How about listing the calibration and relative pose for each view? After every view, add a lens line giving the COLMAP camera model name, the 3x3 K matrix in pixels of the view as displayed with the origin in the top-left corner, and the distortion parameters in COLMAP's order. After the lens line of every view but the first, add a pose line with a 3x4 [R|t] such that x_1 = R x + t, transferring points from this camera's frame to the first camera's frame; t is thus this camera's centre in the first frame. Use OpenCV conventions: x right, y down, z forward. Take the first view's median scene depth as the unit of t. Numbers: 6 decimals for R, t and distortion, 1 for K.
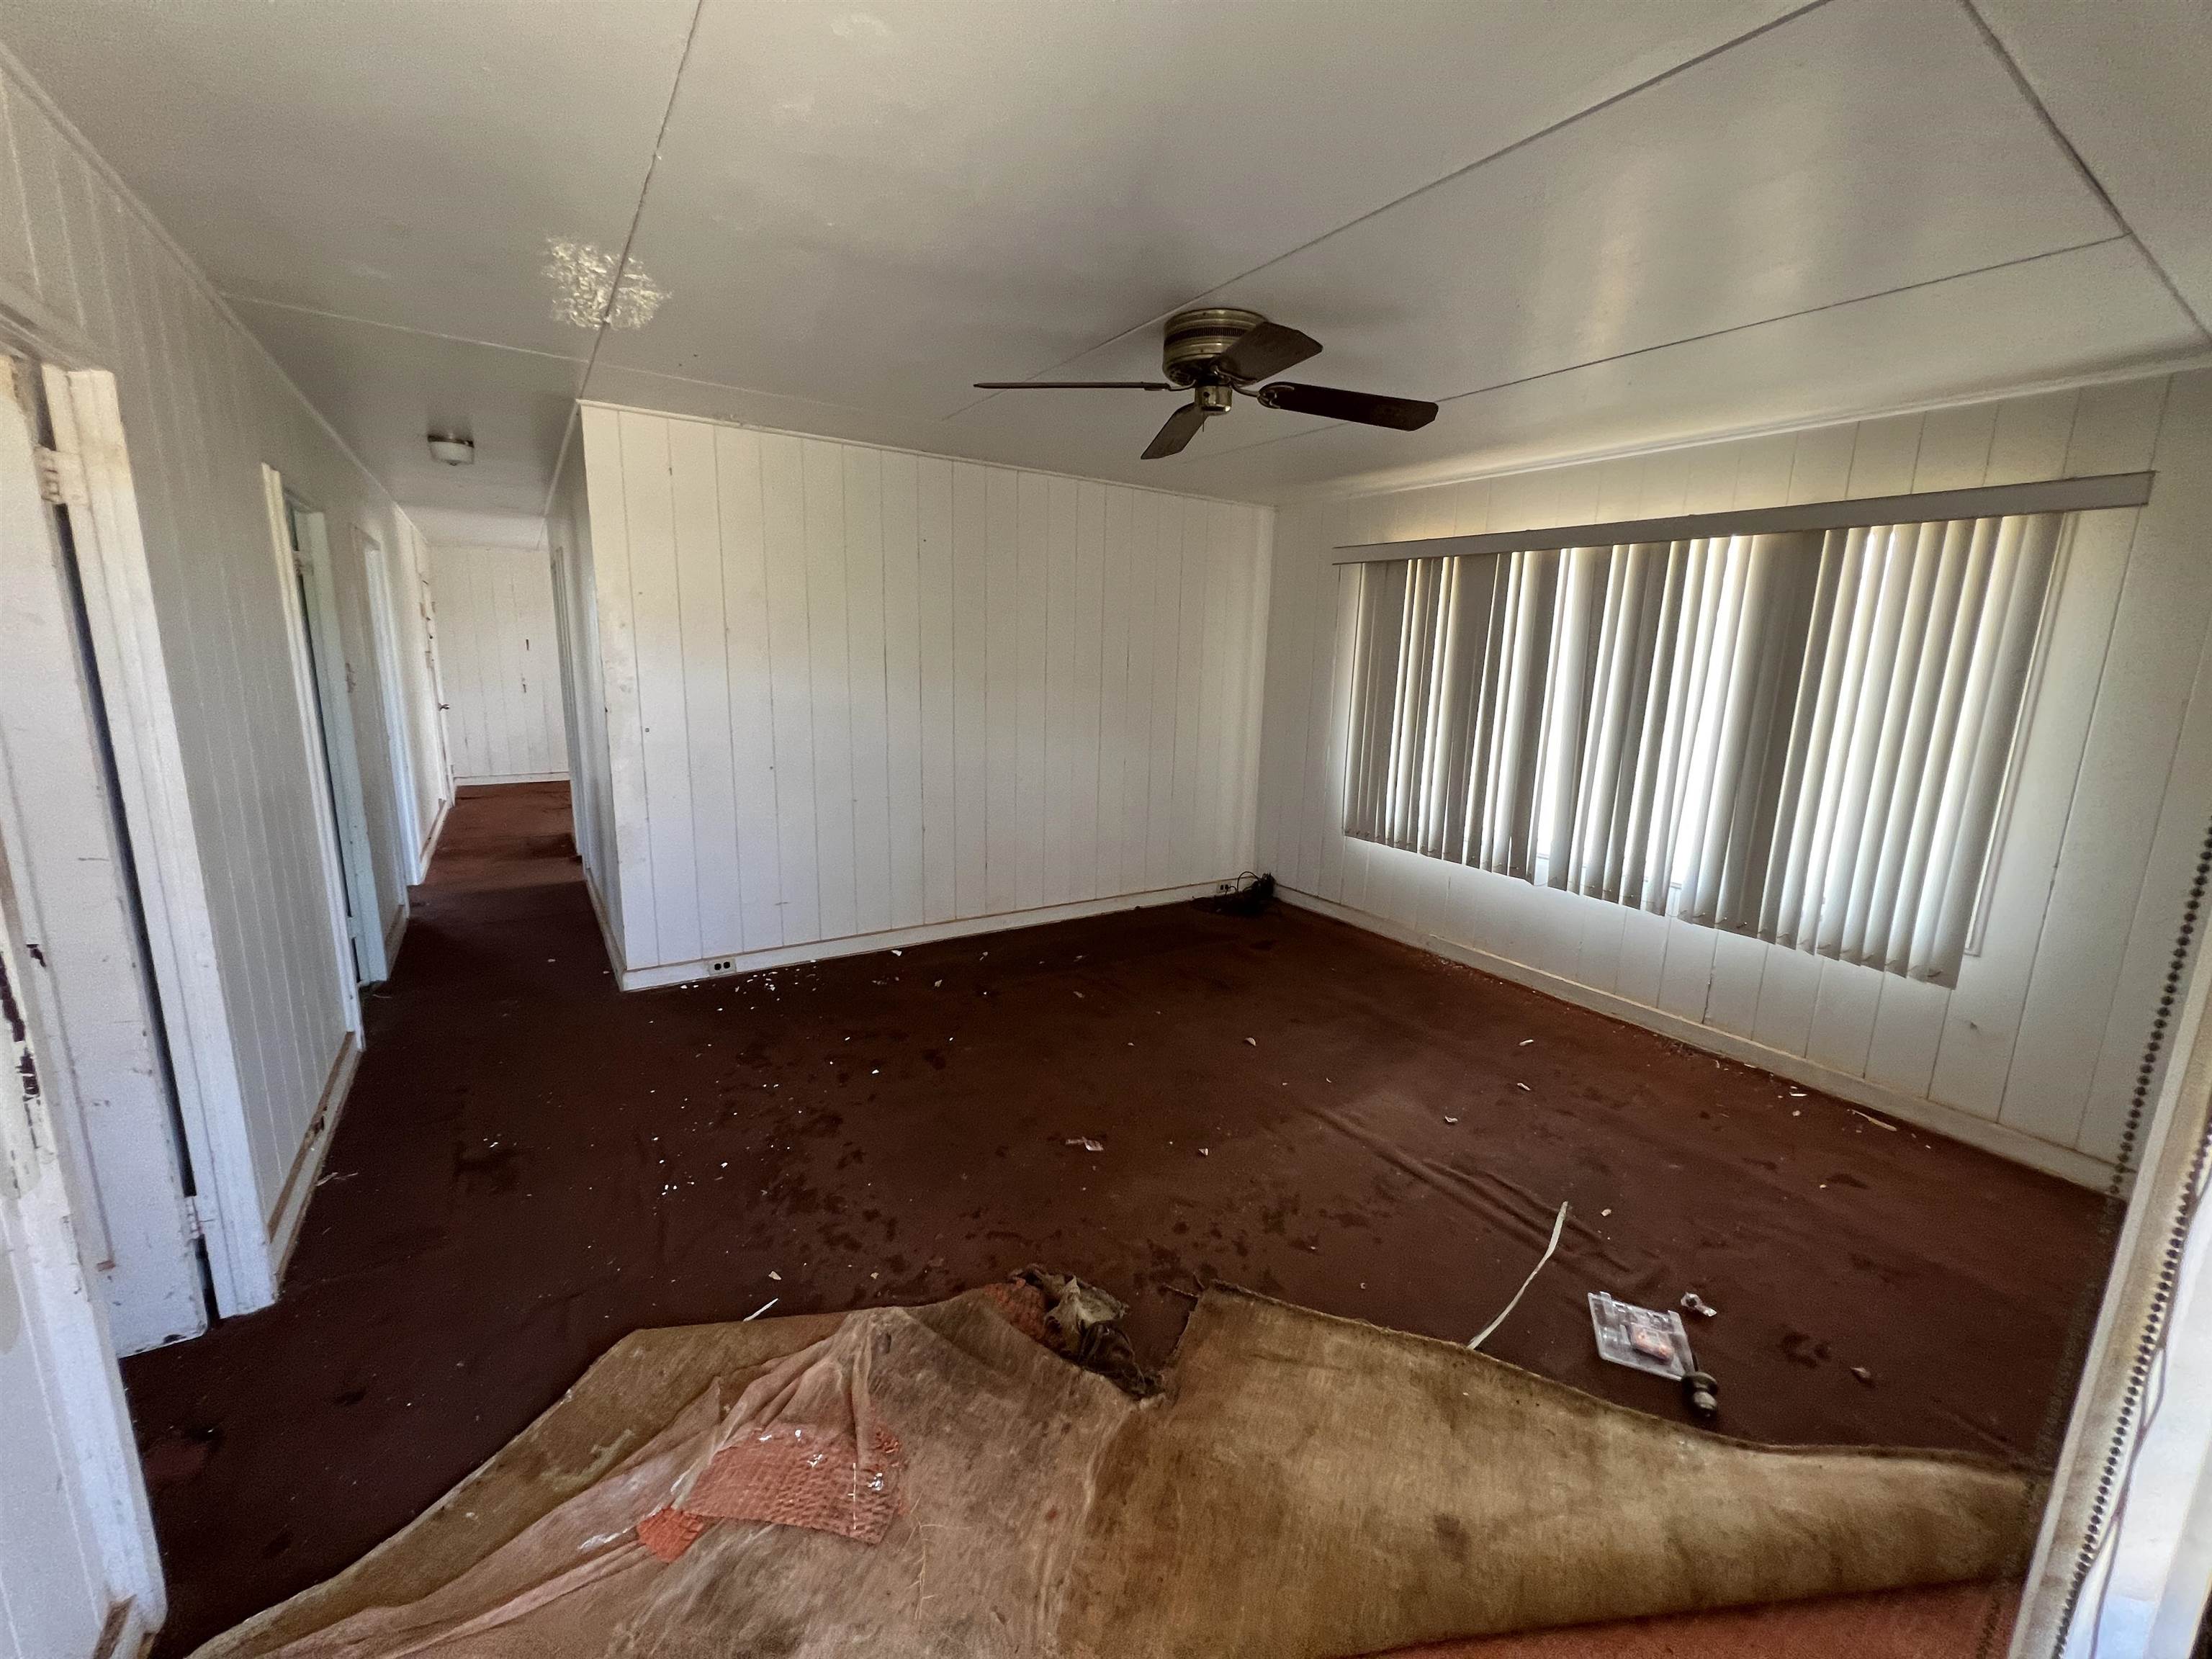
lens RADIAL K [[887.6, 0, 1110.5], [0, 887.6, 837.5], [0, 0, 1]] dist [-0.000992, 0.001155]
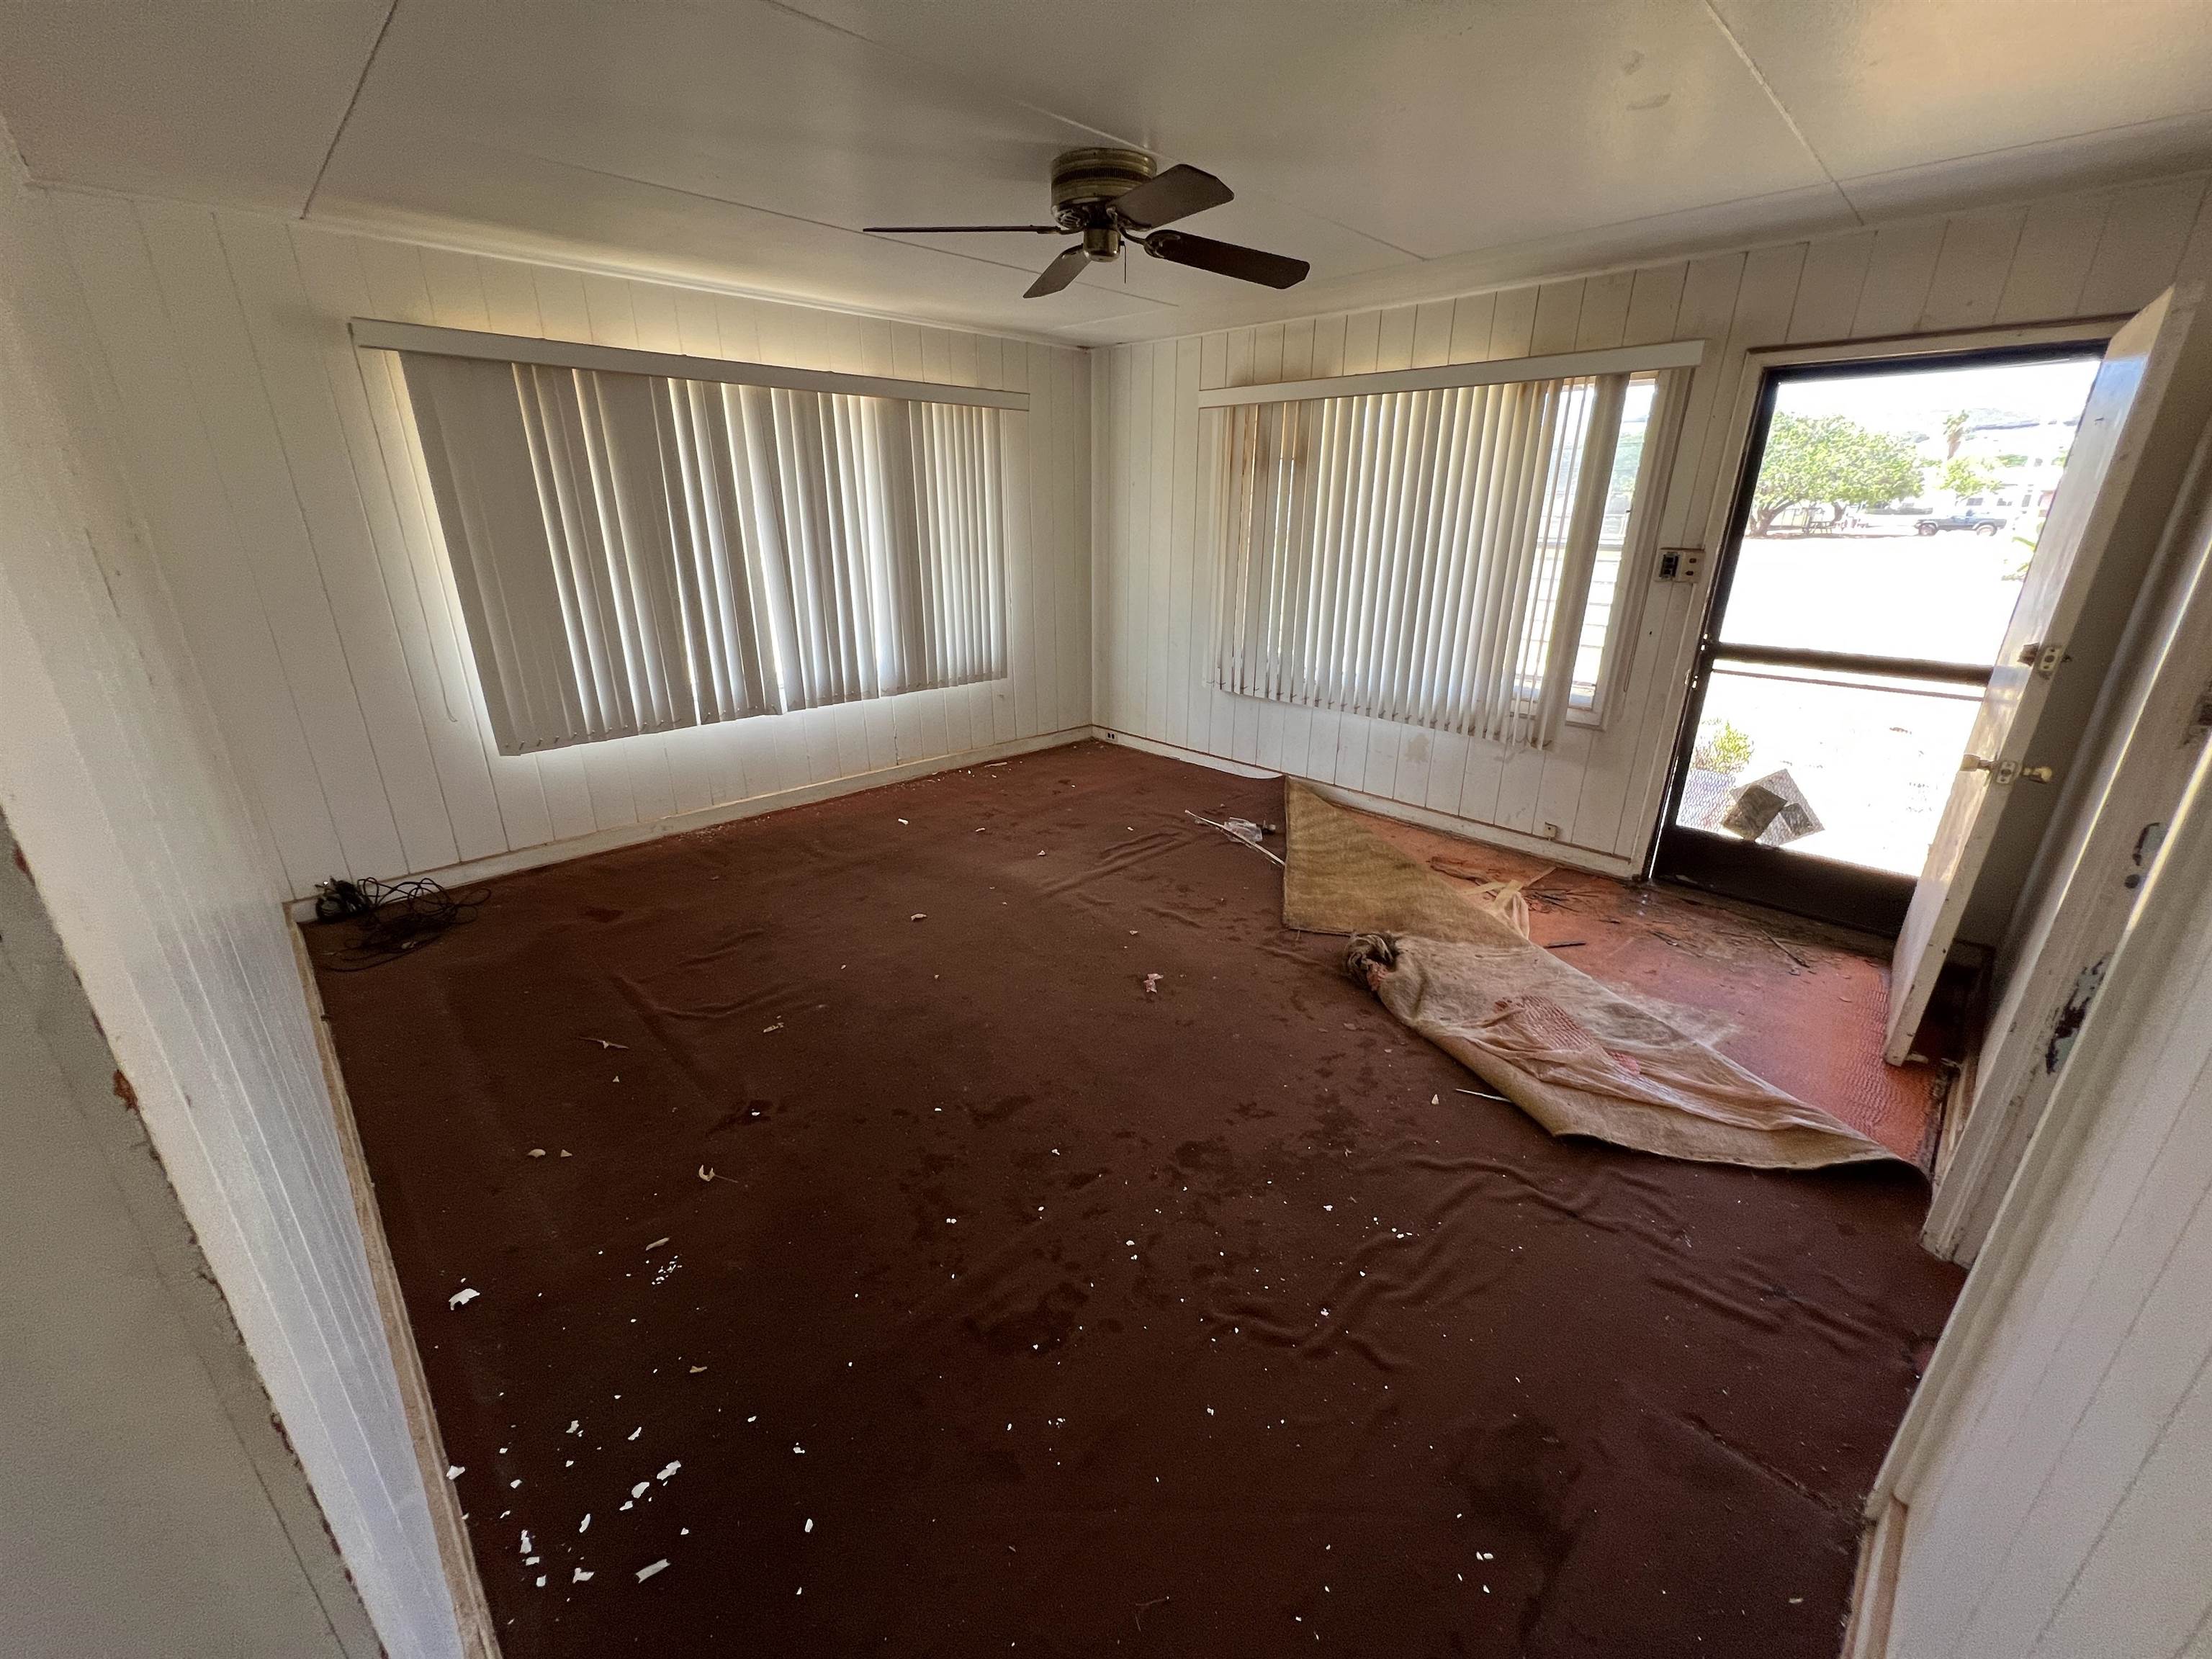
lens RADIAL K [[887.6, 0, 1100.0], [0, 887.6, 828.1], [0, 0, 1]] dist [-0.000992, 0.001155]
pose [[-0.189936, -0.370700, 0.909124, -0.739529], [0.192539, 0.893935, 0.404732, -0.216957], [-0.962732, 0.251915, -0.098416, 0.889646]]
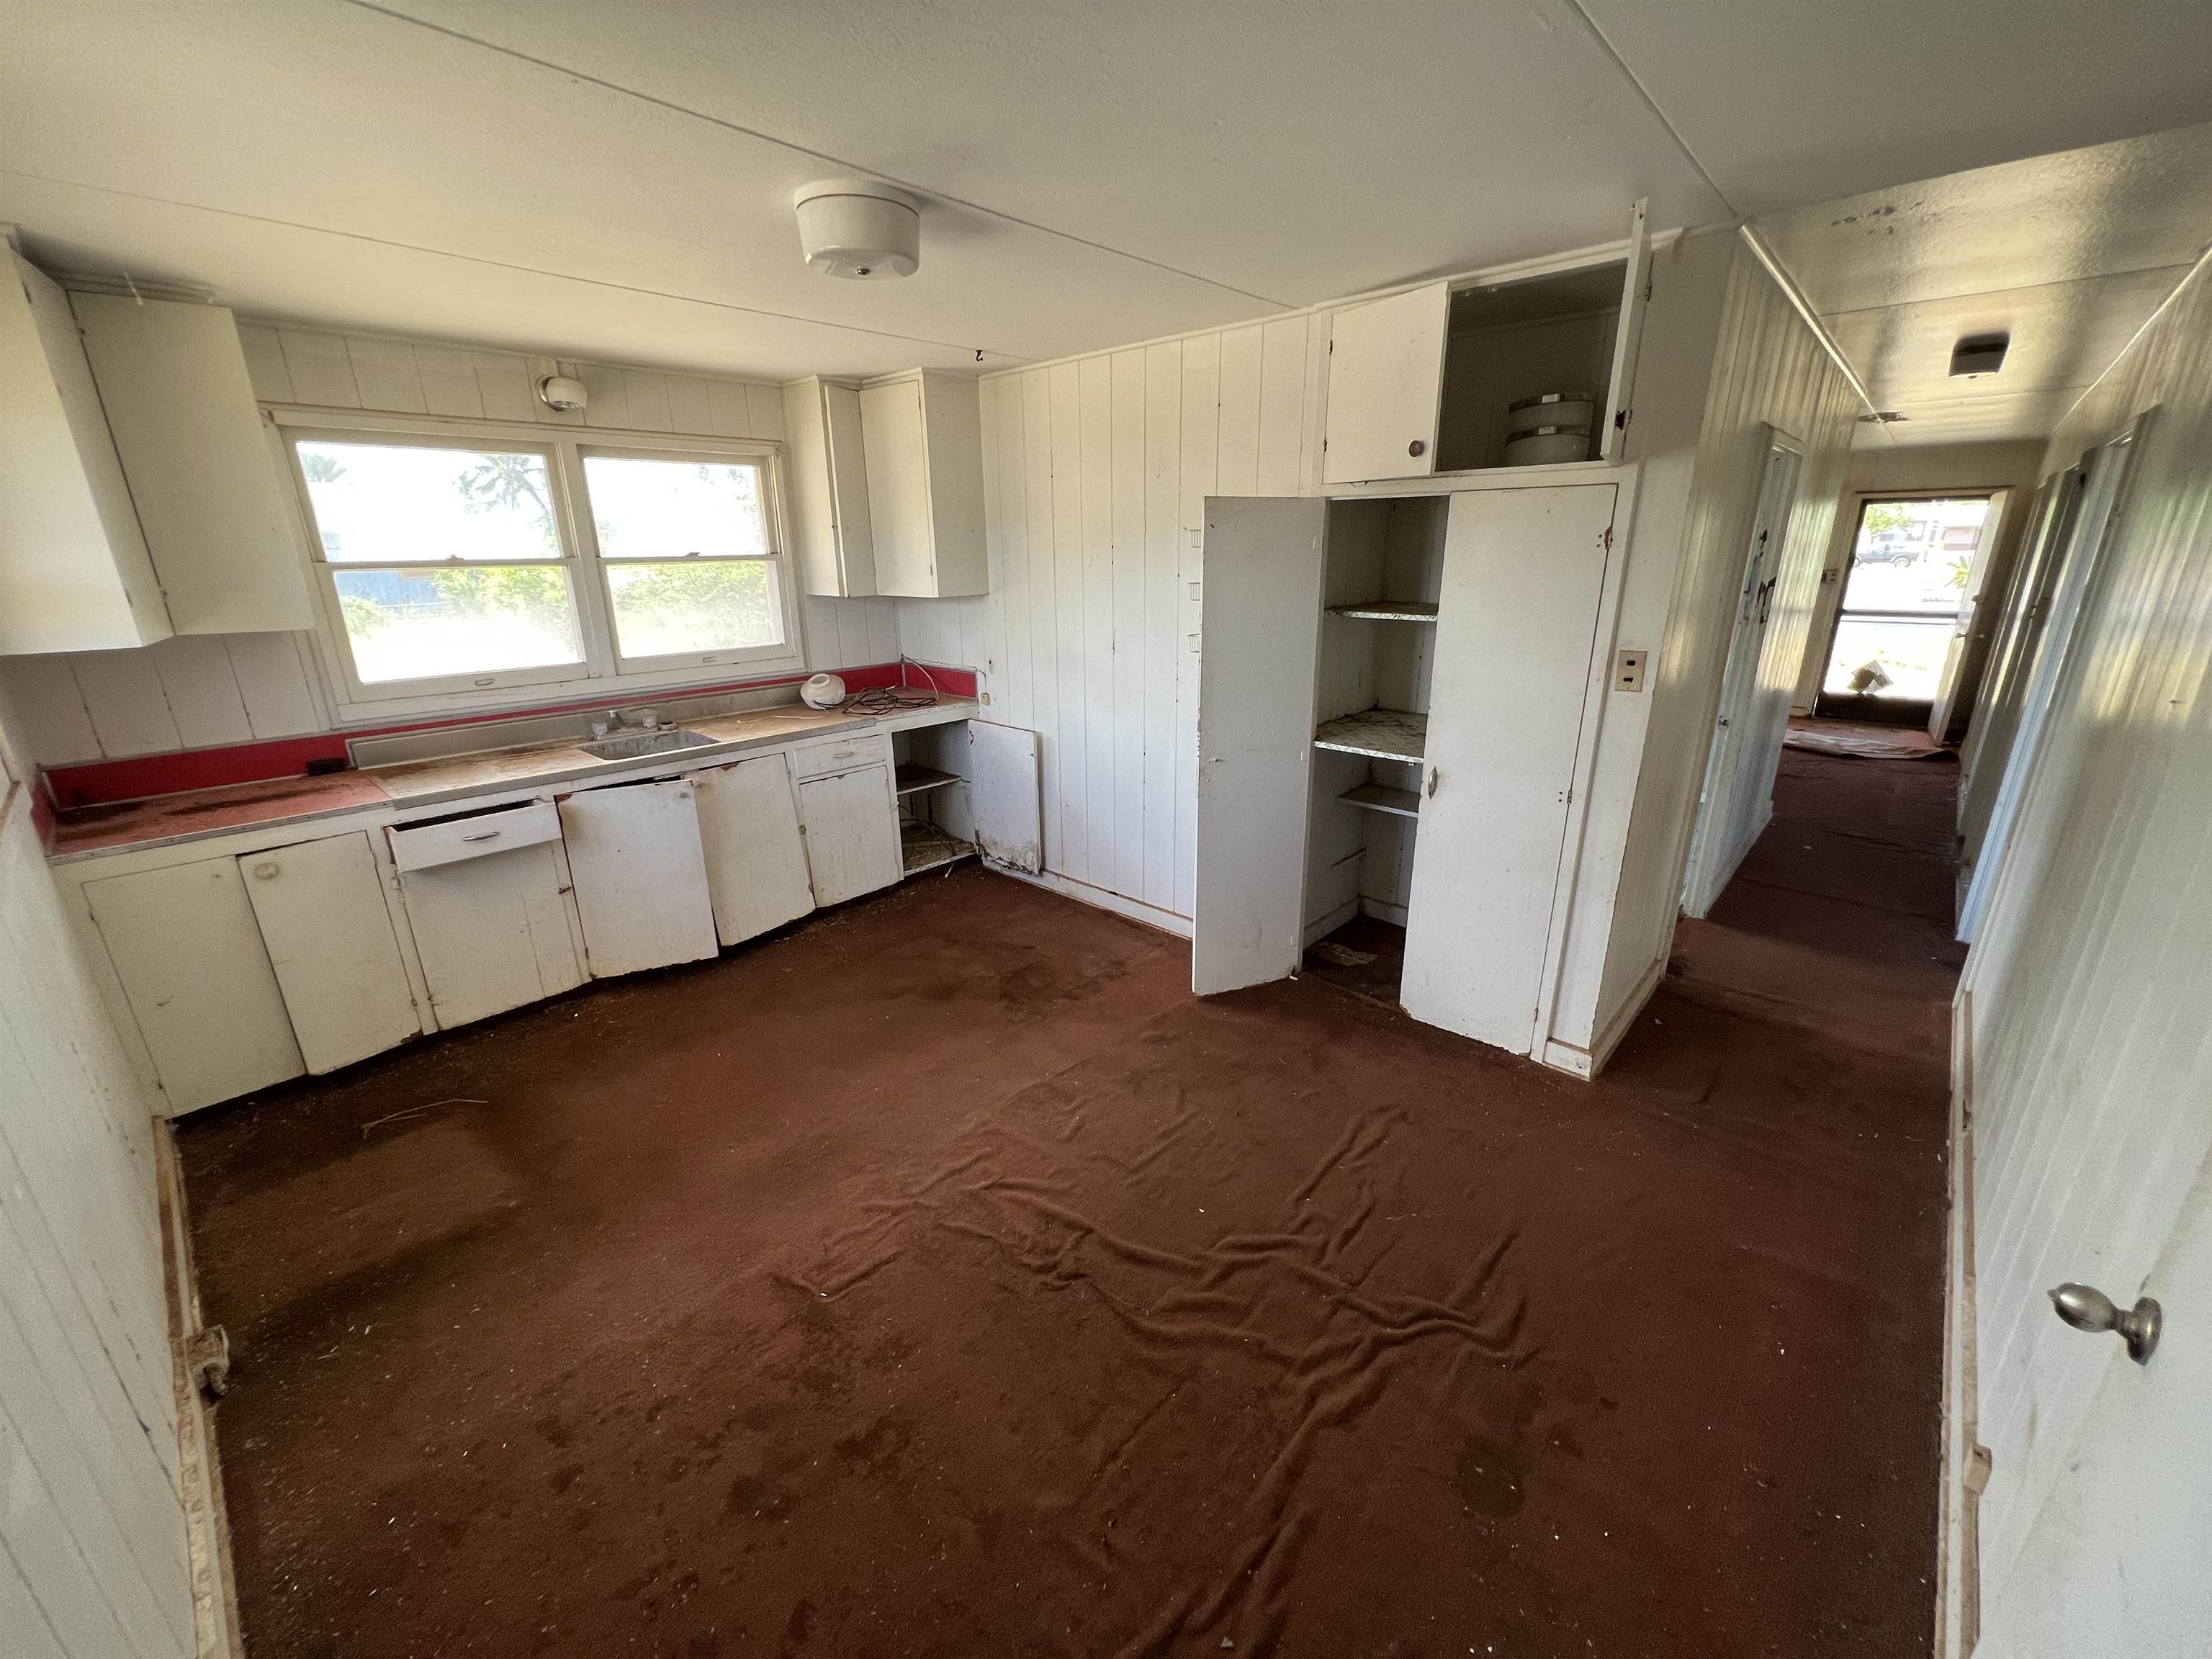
lens RADIAL K [[887.6, 0, 1103.8], [0, 887.6, 822.9], [0, 0, 1]] dist [-0.000992, 0.001155]
pose [[-0.238712, -0.317561, 0.917699, -1.712939], [0.201519, 0.908248, 0.366710, -0.590906], [-0.949951, 0.272472, -0.152815, 2.374651]]
